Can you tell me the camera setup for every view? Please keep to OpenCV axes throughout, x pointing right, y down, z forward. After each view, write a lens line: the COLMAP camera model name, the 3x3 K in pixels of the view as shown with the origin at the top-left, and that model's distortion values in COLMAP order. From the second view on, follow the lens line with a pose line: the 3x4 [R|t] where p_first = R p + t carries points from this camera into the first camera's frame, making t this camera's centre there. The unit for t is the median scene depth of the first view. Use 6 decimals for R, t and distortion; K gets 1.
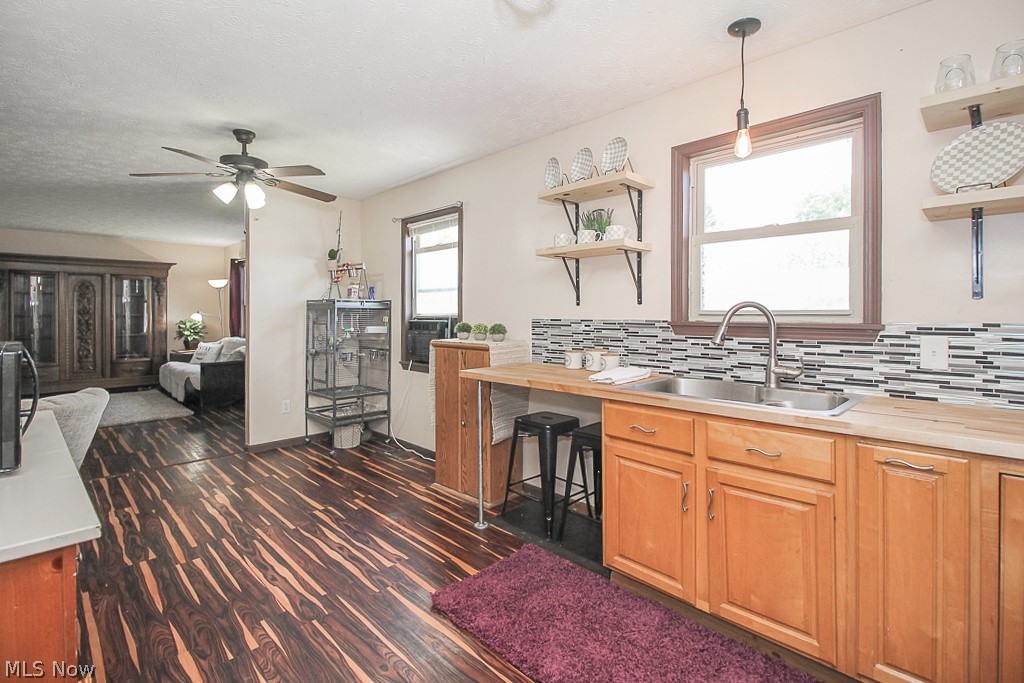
lens RADIAL K [[477.1, 0, 512.3], [0, 477.1, 317.0], [0, 0, 1]] dist [0.015200, -0.014386]
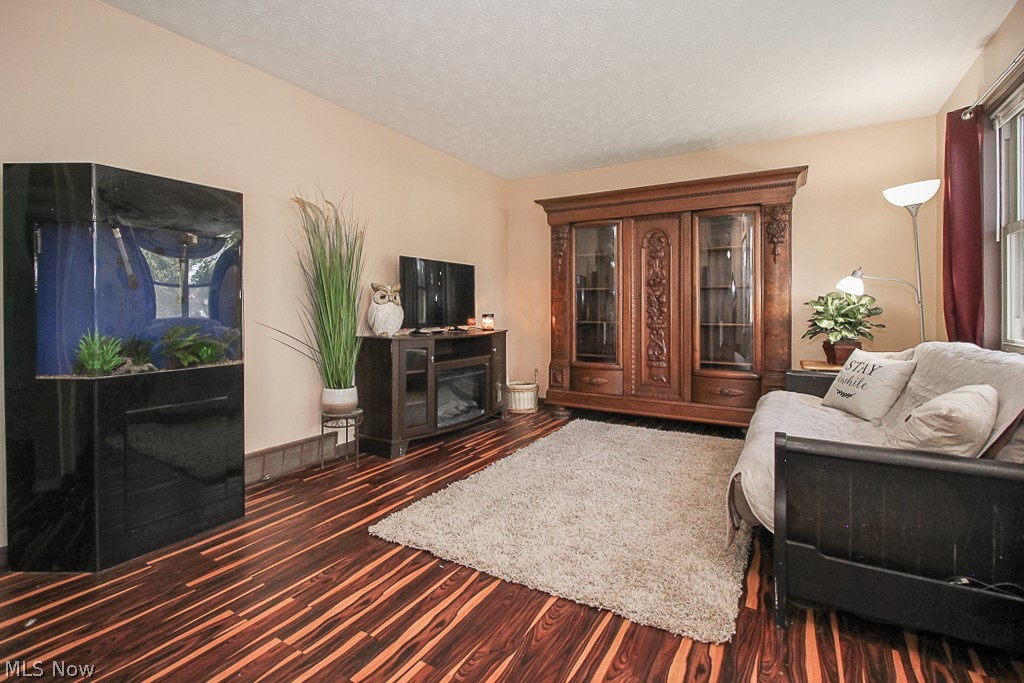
lens RADIAL K [[477.1, 0, 512.3], [0, 477.1, 317.0], [0, 0, 1]] dist [0.015200, -0.014386]
pose [[0.256598, 0.013520, -0.966424, -0.961743], [-0.008172, 0.999897, 0.011818, 0.067282], [0.966484, 0.004865, 0.256682, 1.746054]]
